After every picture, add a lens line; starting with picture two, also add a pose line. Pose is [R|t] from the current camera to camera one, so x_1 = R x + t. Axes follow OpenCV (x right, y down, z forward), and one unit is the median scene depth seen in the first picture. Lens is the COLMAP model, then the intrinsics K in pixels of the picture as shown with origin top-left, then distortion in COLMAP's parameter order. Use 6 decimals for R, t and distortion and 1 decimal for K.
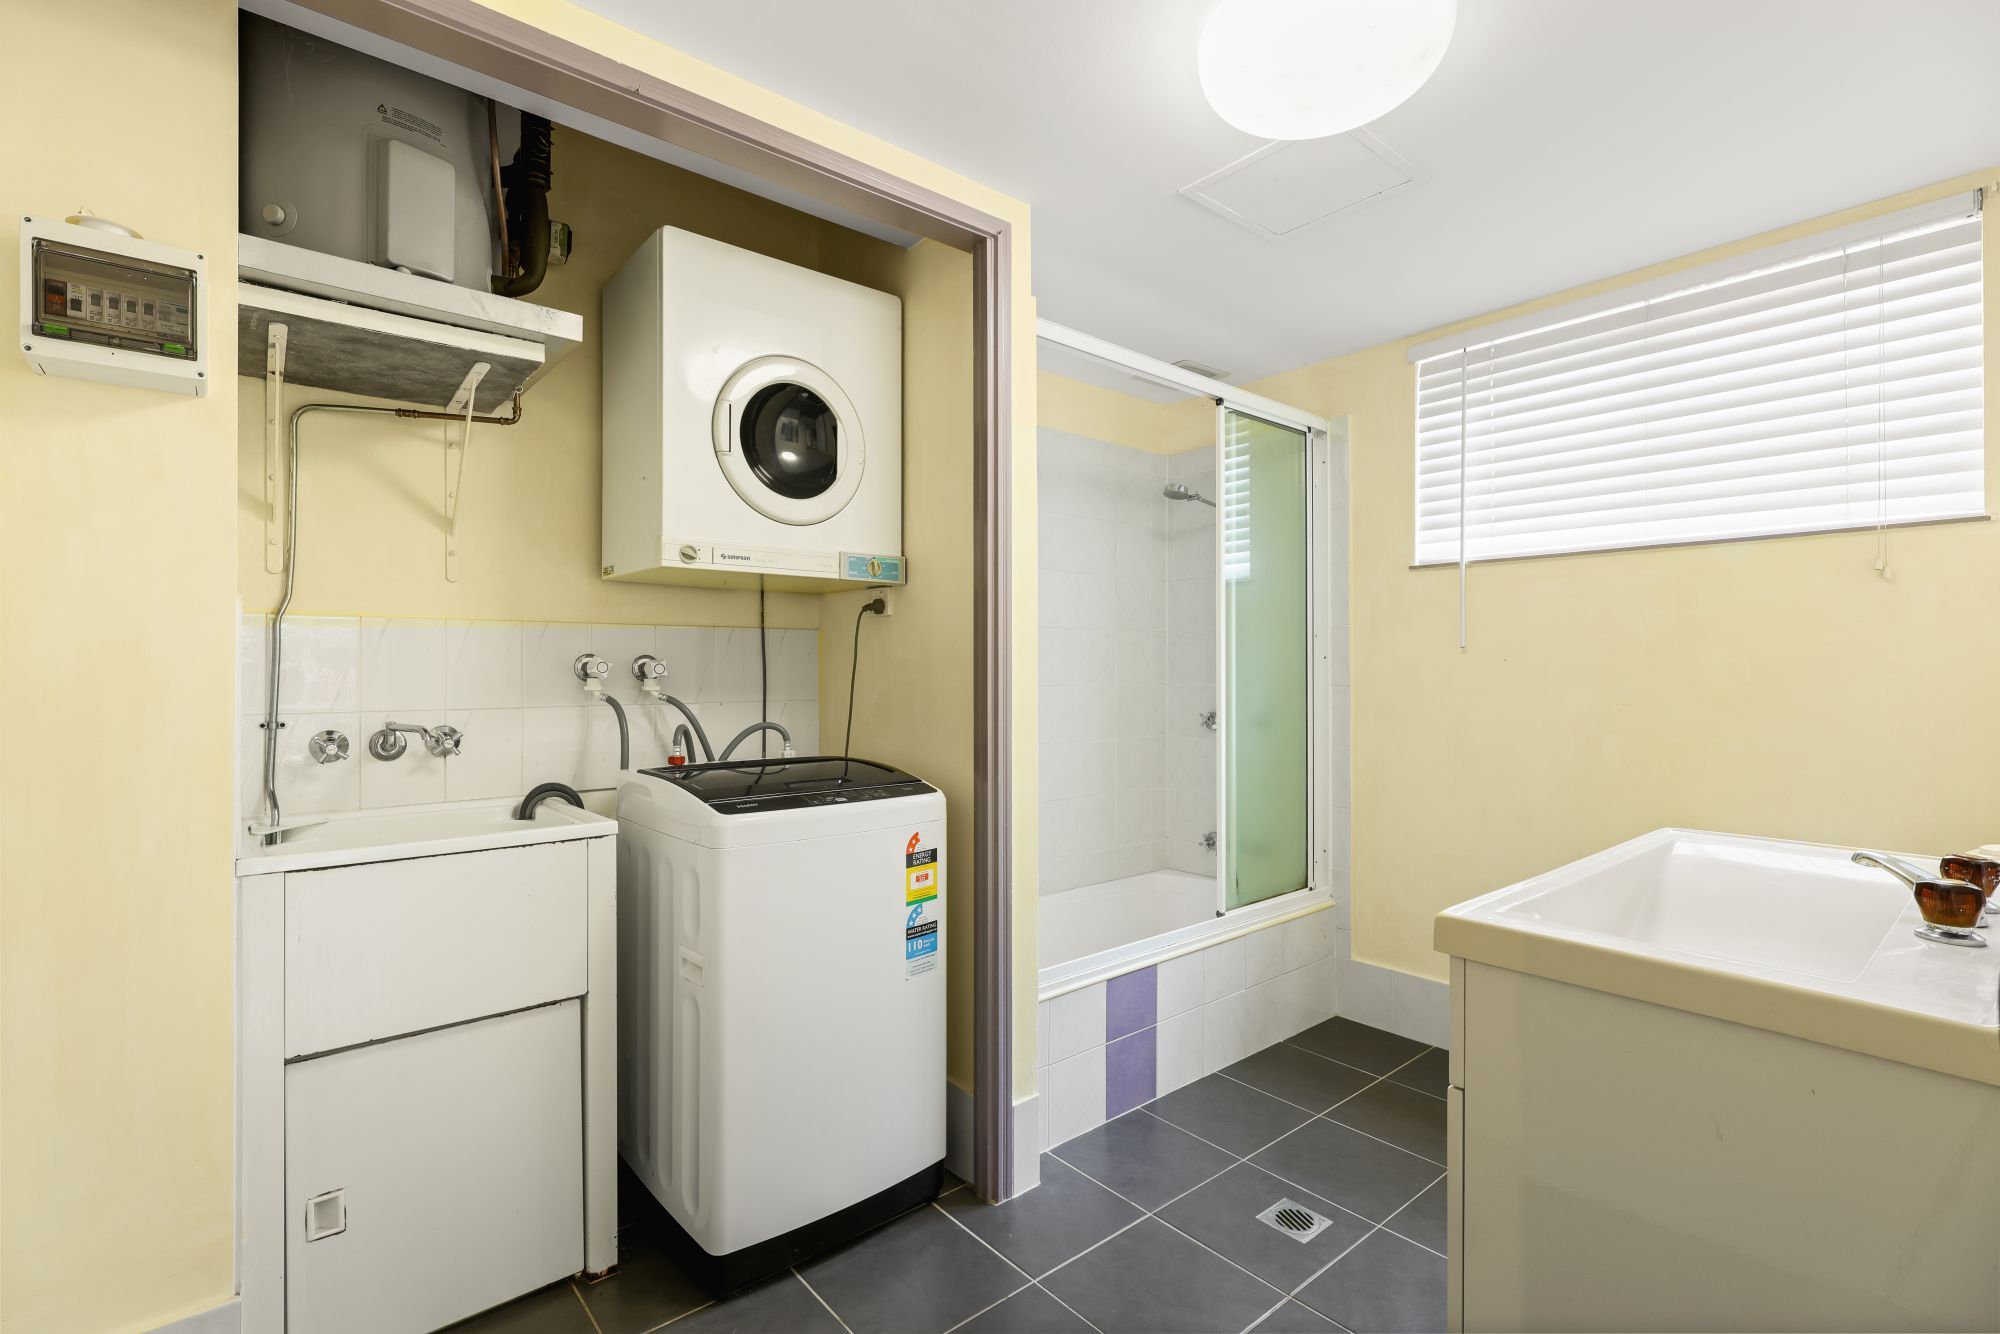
lens RADIAL K [[917.9, 0, 1003.4], [0, 917.9, 667.7], [0, 0, 1]] dist [-0.003882, -0.000255]
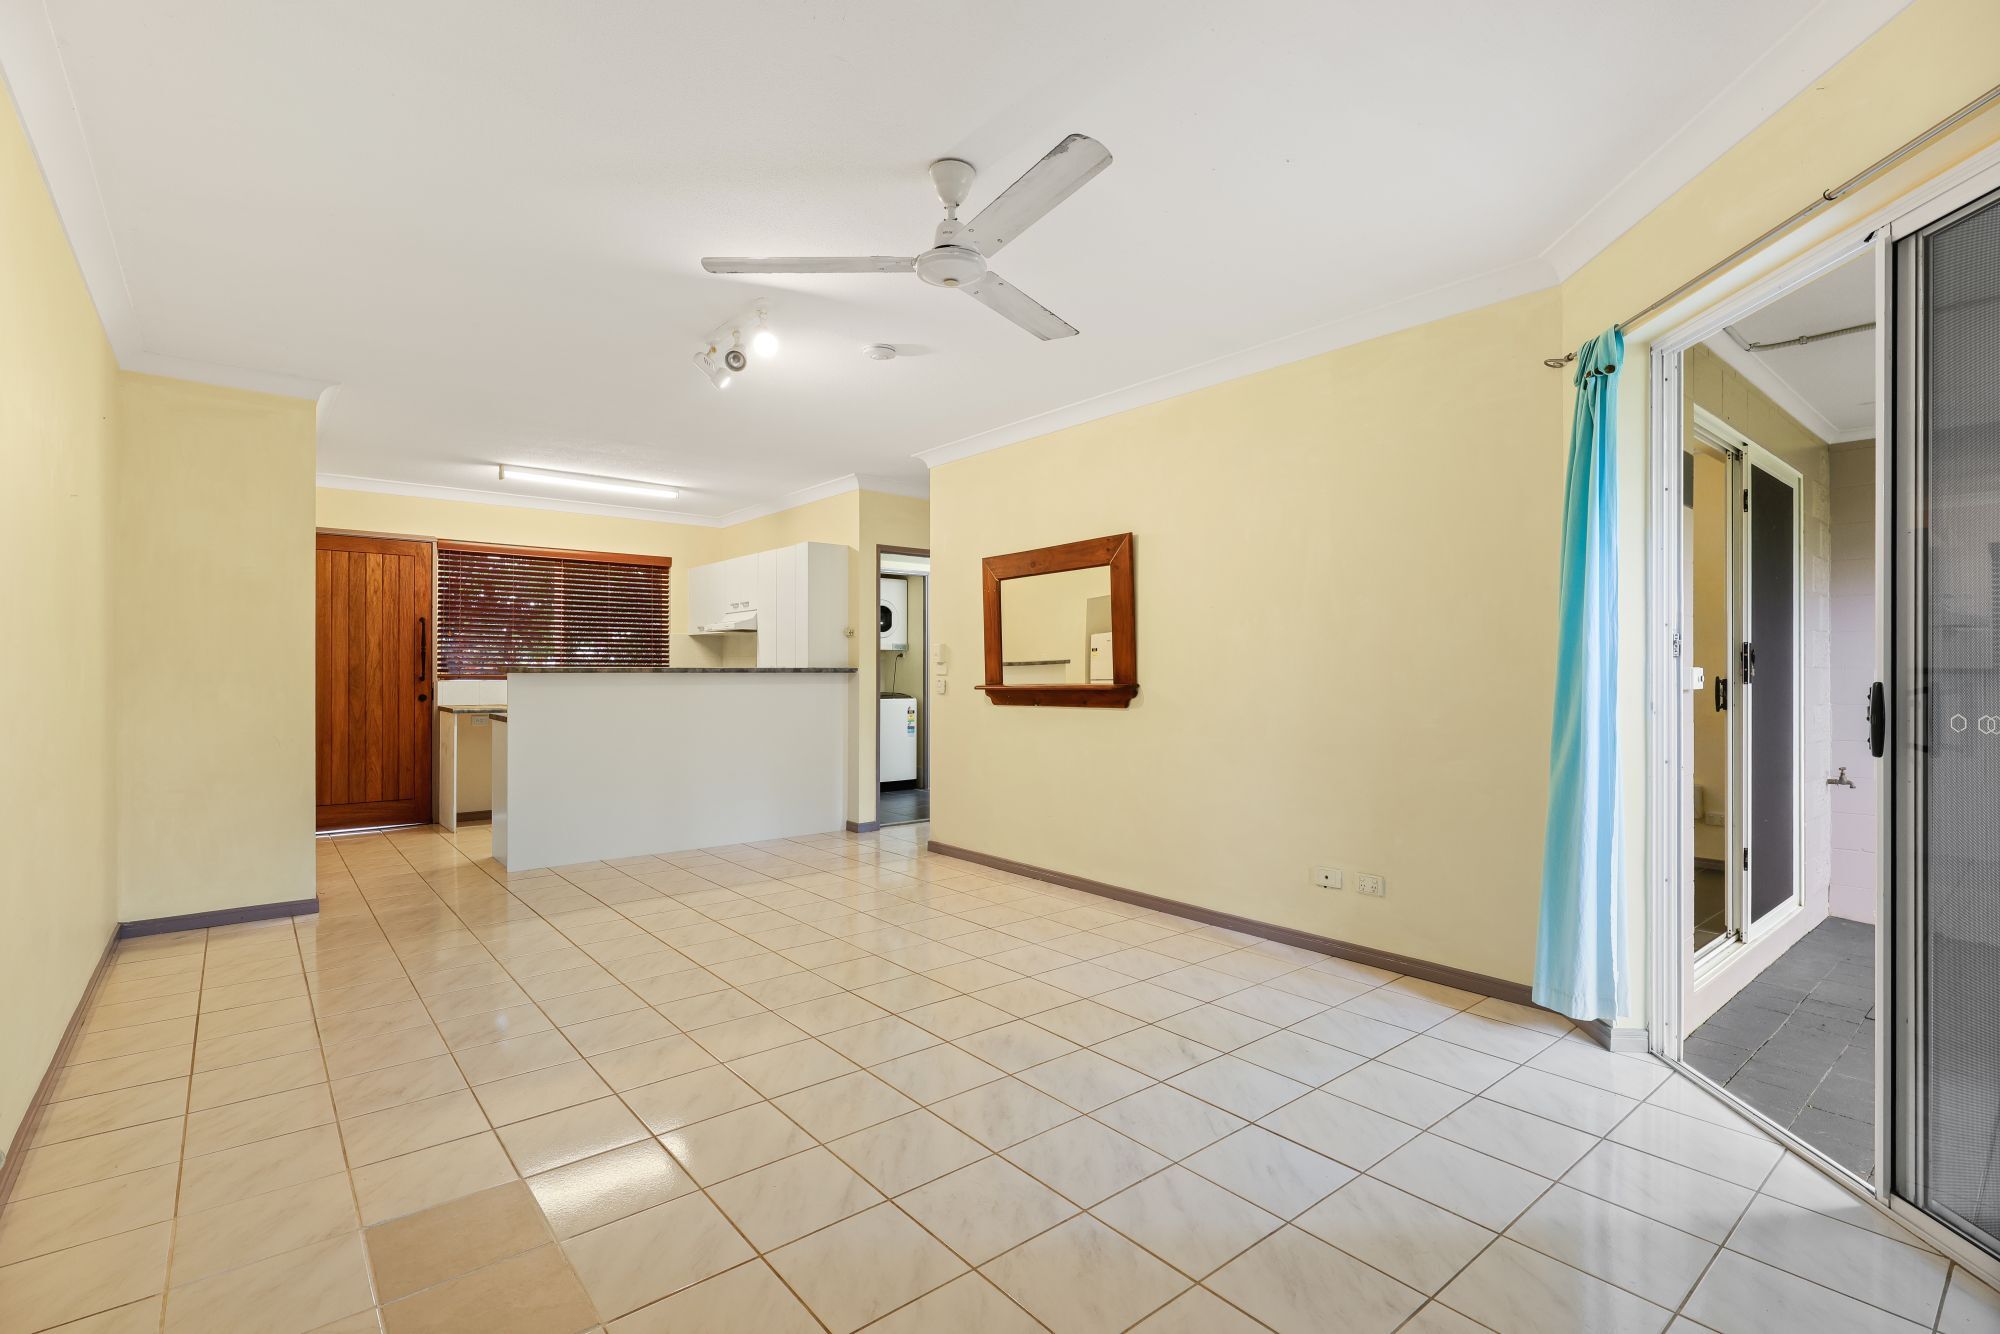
lens RADIAL K [[917.9, 0, 992.2], [0, 917.9, 671.4], [0, 0, 1]] dist [-0.003882, -0.000255]
pose [[0.999949, 0.004784, -0.008869, 0.338215], [-0.004777, 0.999988, 0.000850, -0.002856], [0.008873, -0.000808, 0.999960, -3.405277]]
